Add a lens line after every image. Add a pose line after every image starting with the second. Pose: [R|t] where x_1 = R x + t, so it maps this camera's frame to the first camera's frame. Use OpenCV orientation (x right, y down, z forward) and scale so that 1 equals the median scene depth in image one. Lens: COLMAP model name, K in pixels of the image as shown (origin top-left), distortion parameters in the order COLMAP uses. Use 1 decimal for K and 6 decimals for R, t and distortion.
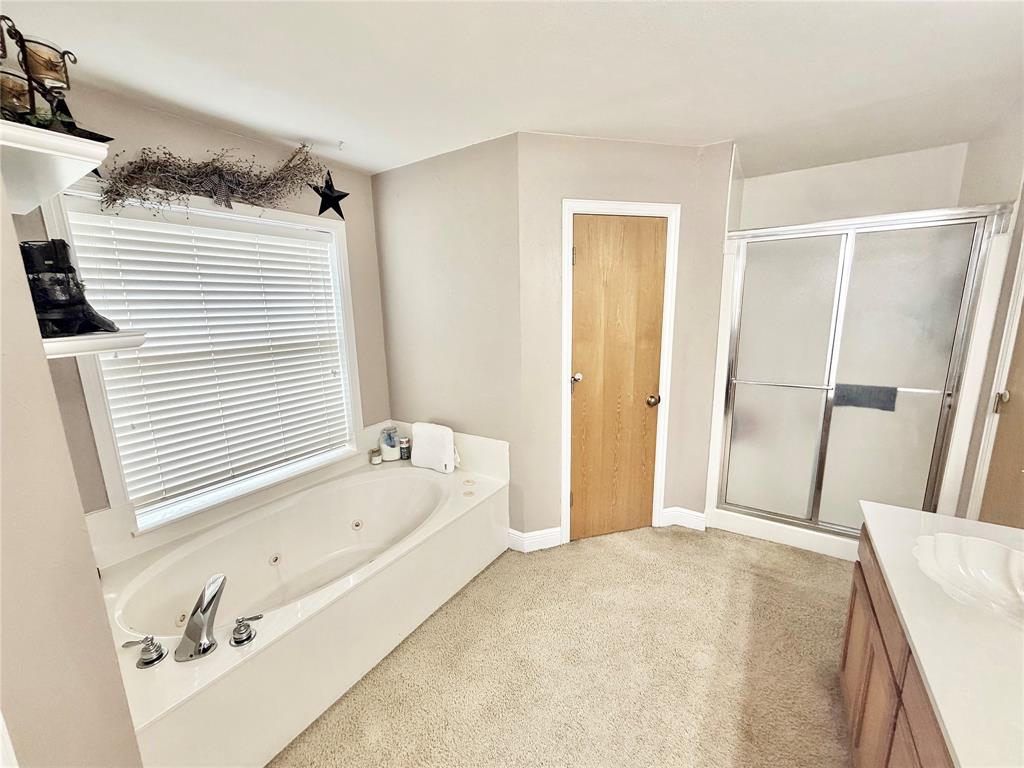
lens RADIAL K [[408.1, 0, 512.0], [0, 408.1, 384.0], [0, 0, 1]] dist [0.001783, 0.000166]
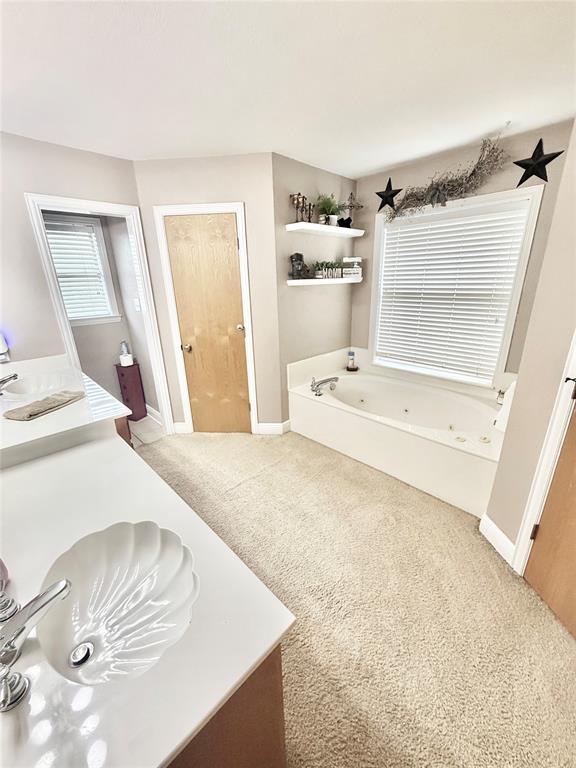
lens RADIAL K [[306.1, 0, 290.0], [0, 306.1, 382.2], [0, 0, 1]] dist [0.001783, 0.000166]
pose [[-0.215754, 0.344518, -0.913651, 0.713773], [-0.158703, 0.910874, 0.380948, -0.125622], [0.963464, 0.227191, -0.141849, 0.612945]]
